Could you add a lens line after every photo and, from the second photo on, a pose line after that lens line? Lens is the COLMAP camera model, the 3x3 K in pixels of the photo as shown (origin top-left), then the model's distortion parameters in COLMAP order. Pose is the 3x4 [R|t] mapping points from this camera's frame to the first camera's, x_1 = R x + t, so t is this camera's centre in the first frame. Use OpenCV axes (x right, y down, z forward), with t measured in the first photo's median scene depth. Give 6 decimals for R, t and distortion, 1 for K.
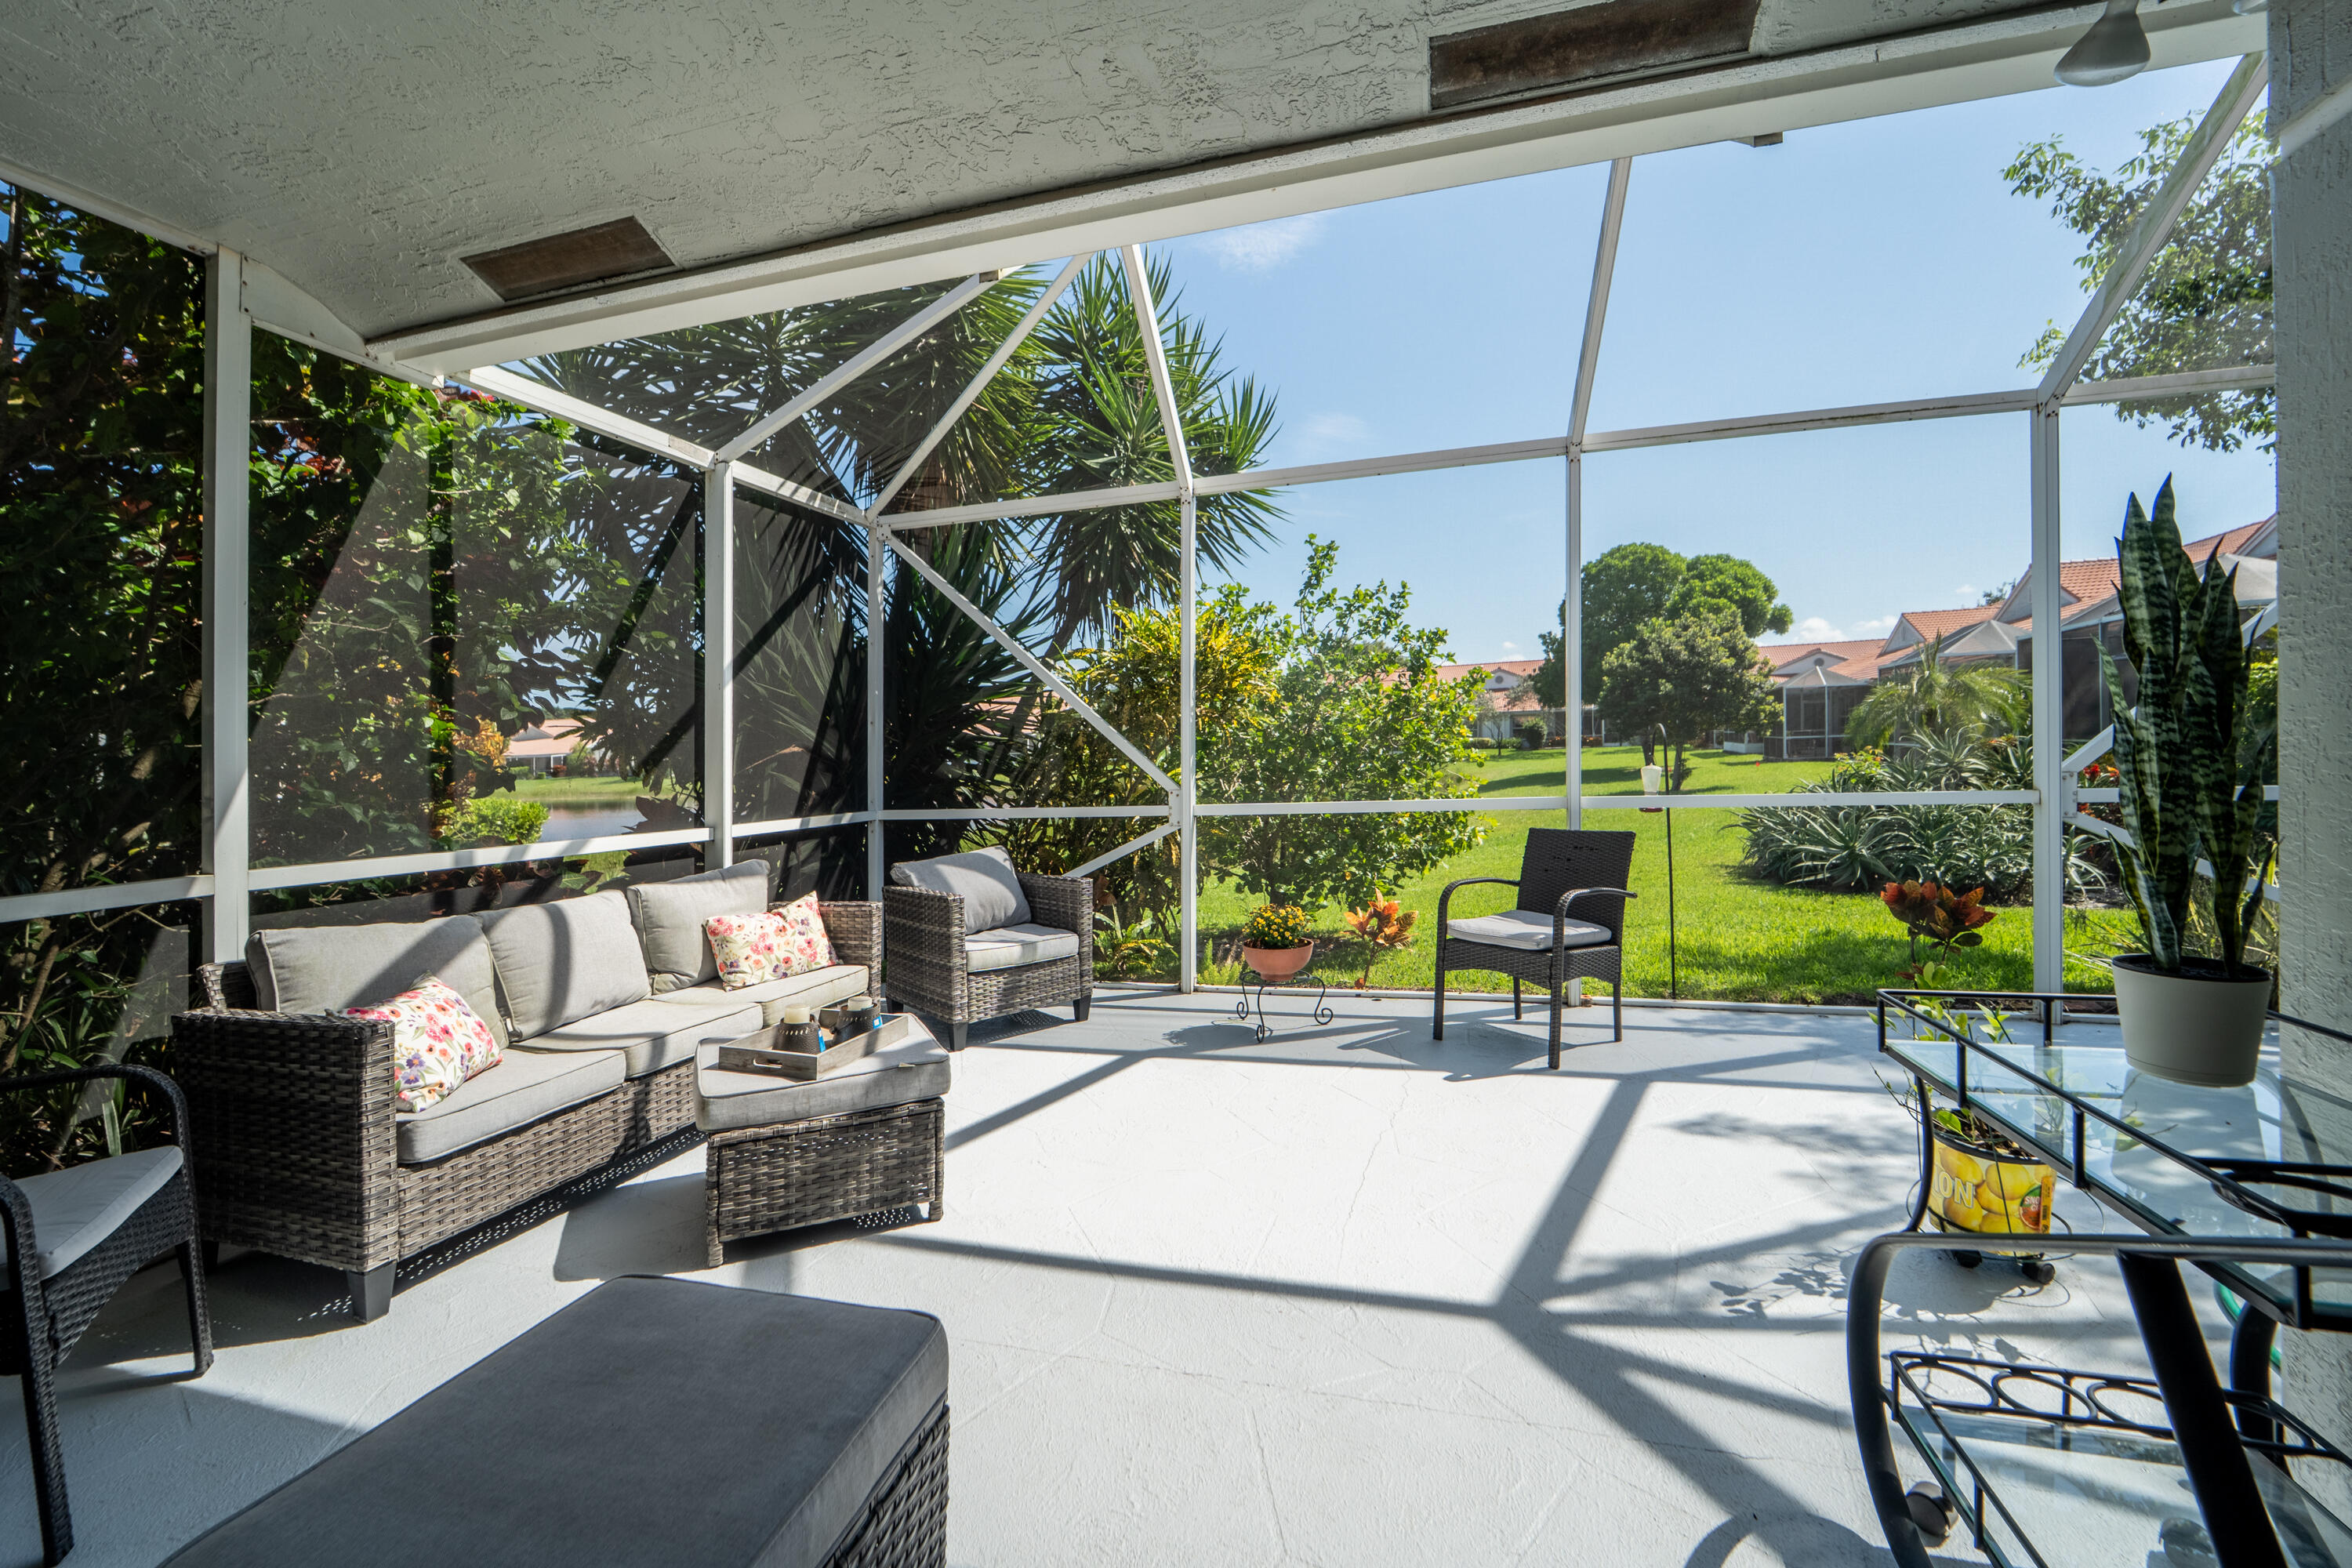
lens RADIAL K [[968.7, 0, 1167.7], [0, 968.7, 819.0], [0, 0, 1]] dist [-0.008340, -0.000213]
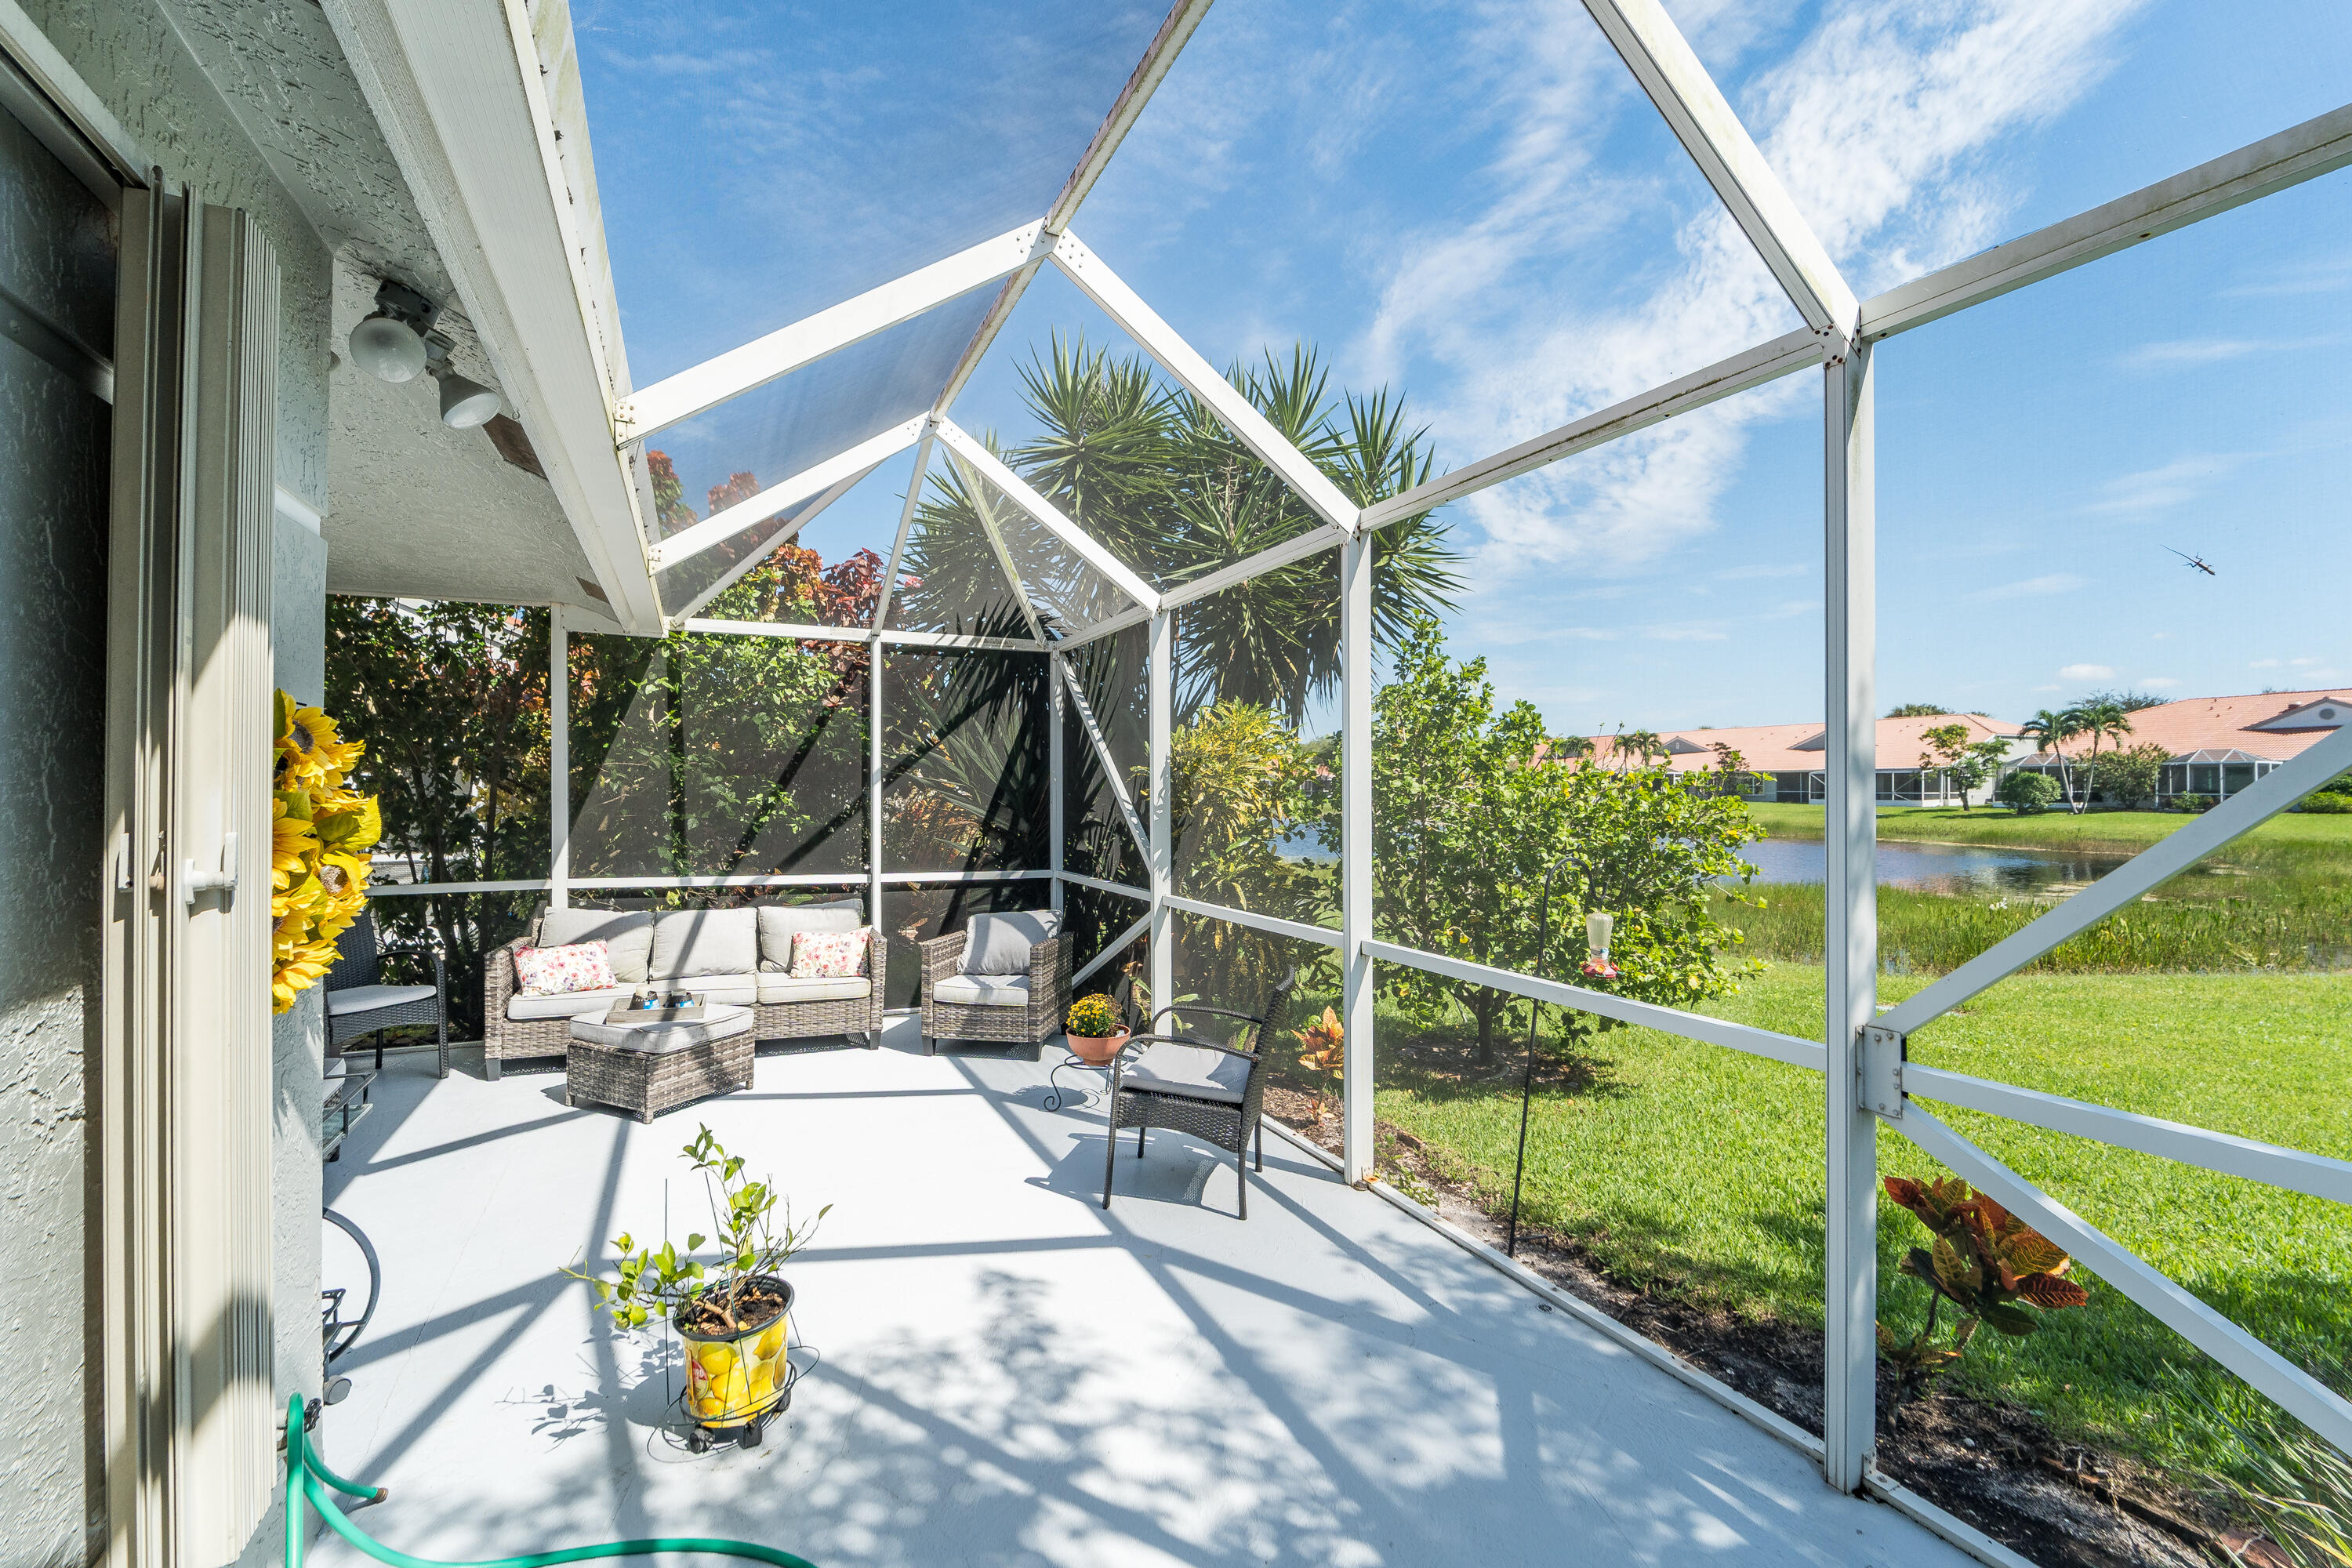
lens RADIAL K [[988.5, 0, 1156.2], [0, 988.5, 816.4], [0, 0, 1]] dist [-0.004517, -0.000555]
pose [[0.658191, 0.050728, -0.751140, 0.969563], [-0.075091, 0.997175, 0.001544, -0.116131], [0.749097, 0.055387, 0.660141, 0.298952]]
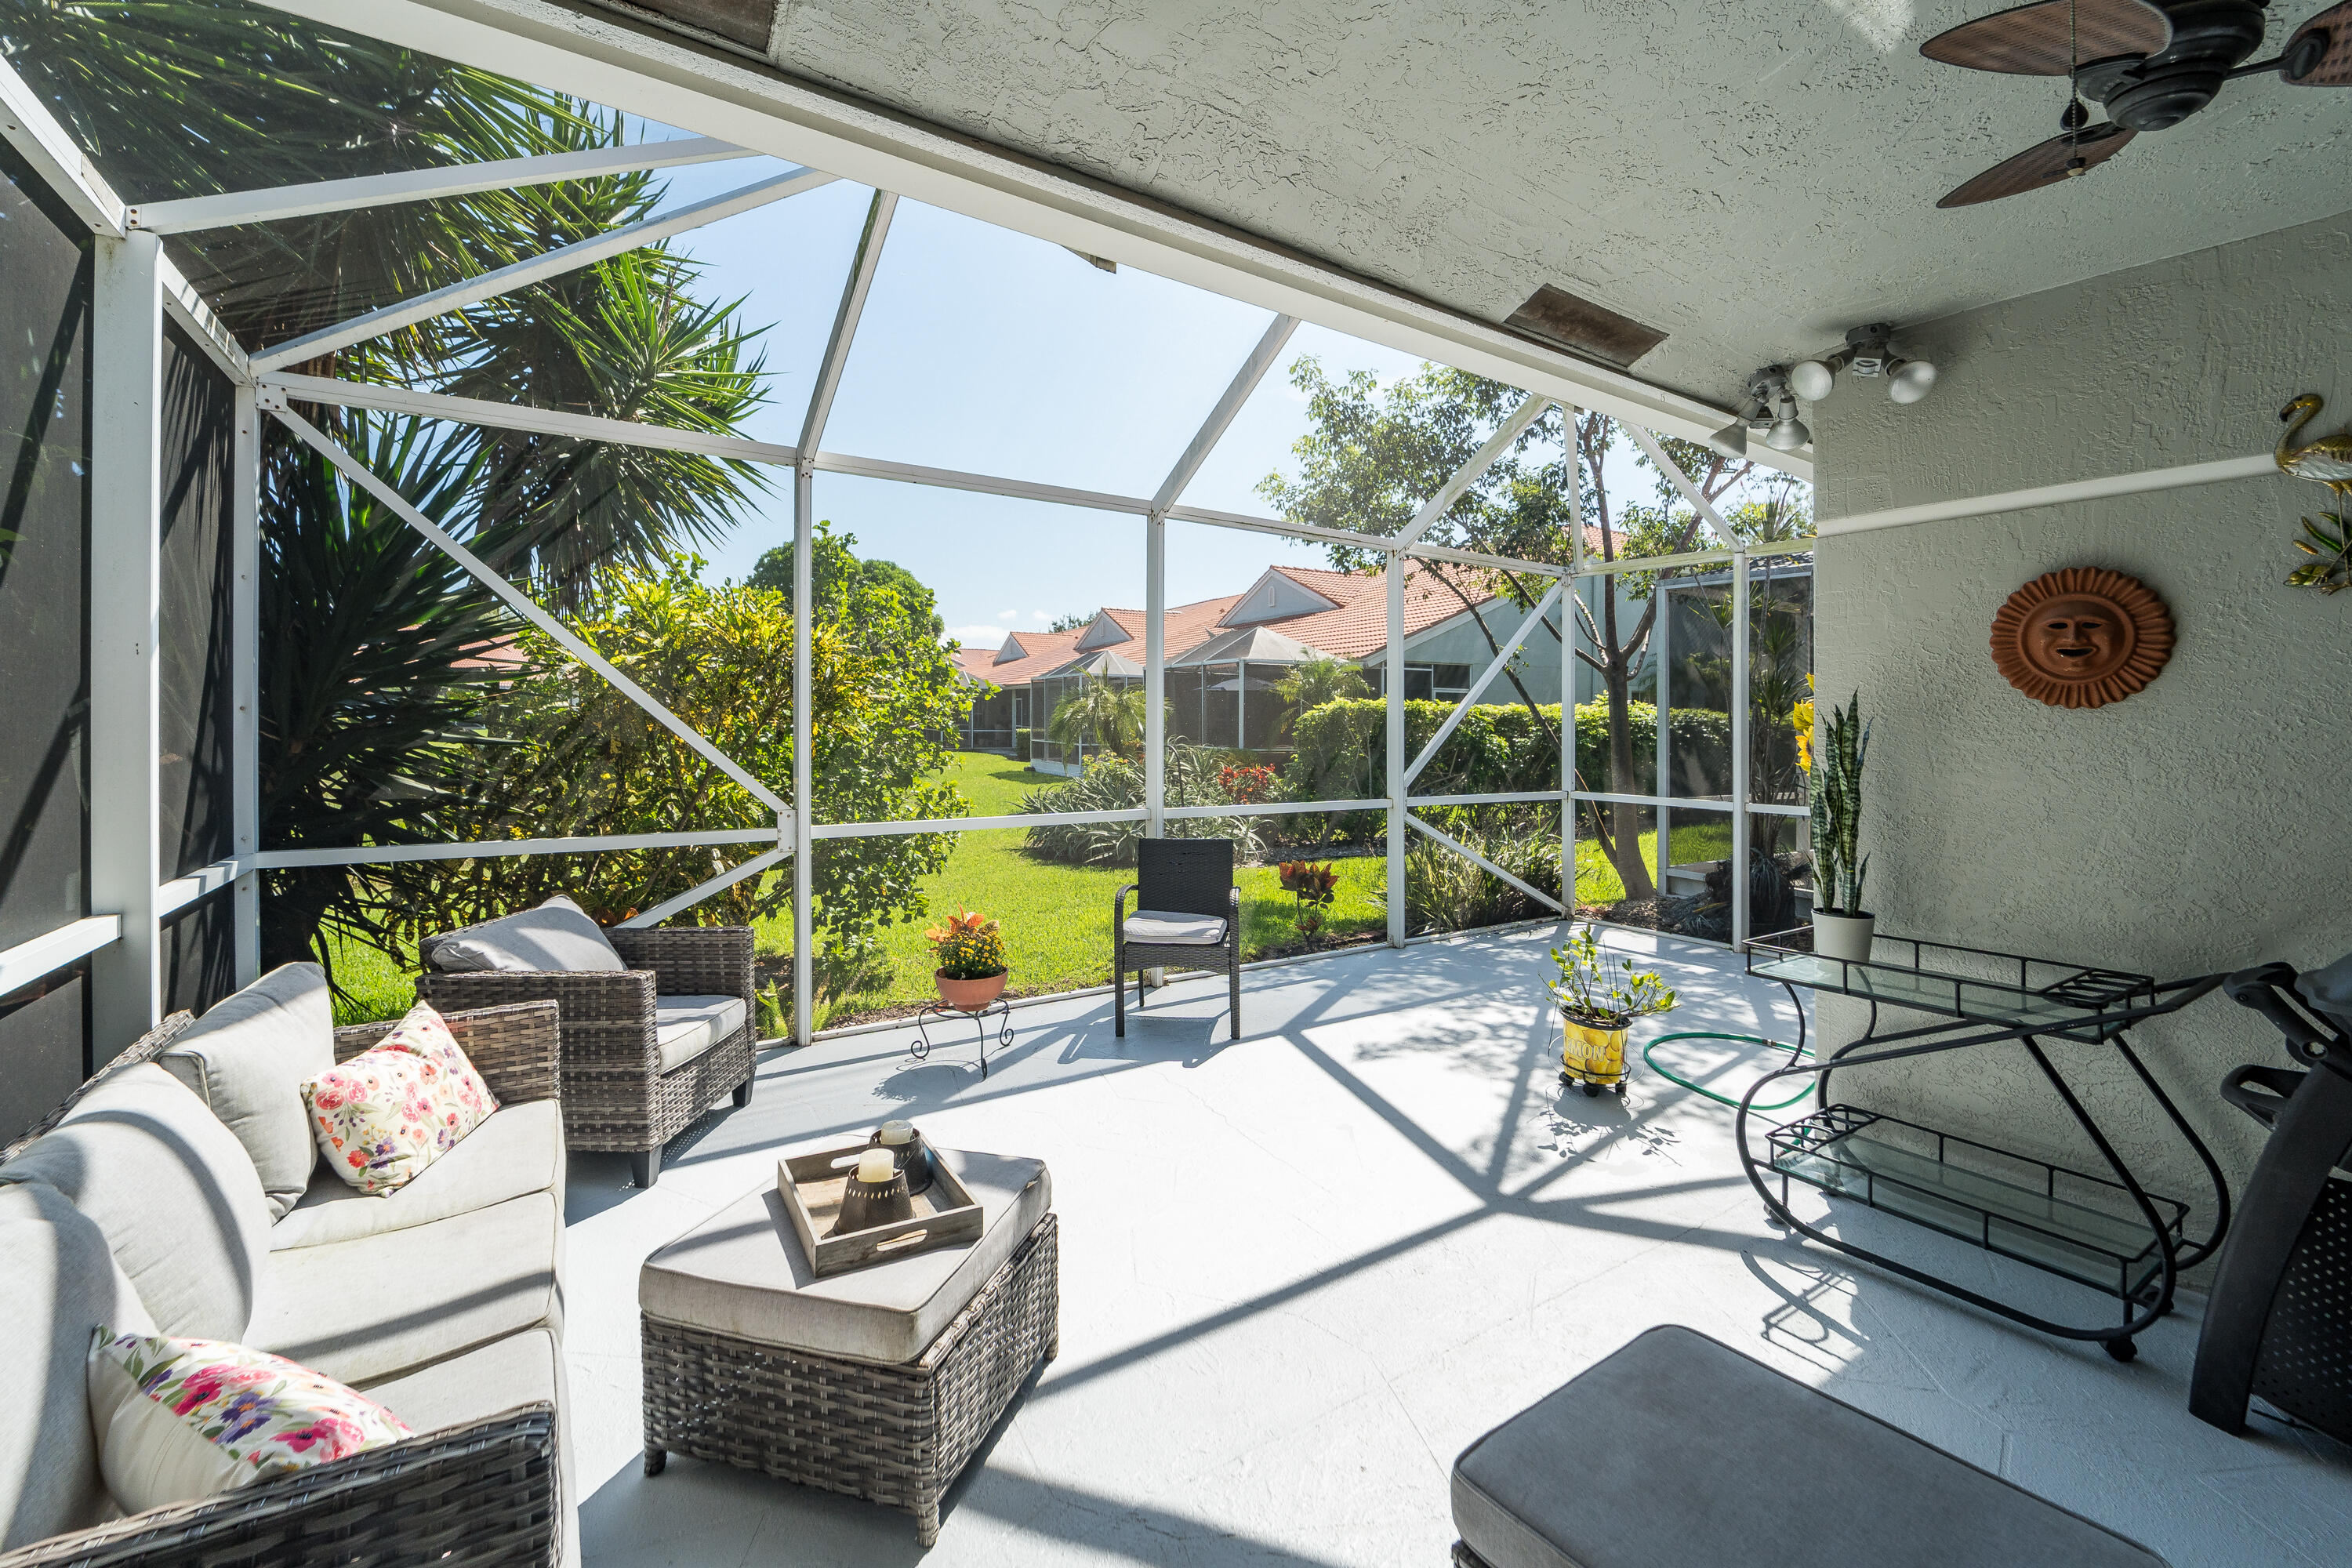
lens RADIAL K [[988.5, 0, 1156.2], [0, 988.5, 816.4], [0, 0, 1]] dist [-0.004517, -0.000555]
pose [[0.648363, -0.034058, 0.760569, -0.505598], [0.020767, 0.999418, 0.027051, -0.047504], [-0.761048, -0.001744, 0.648694, 0.223121]]
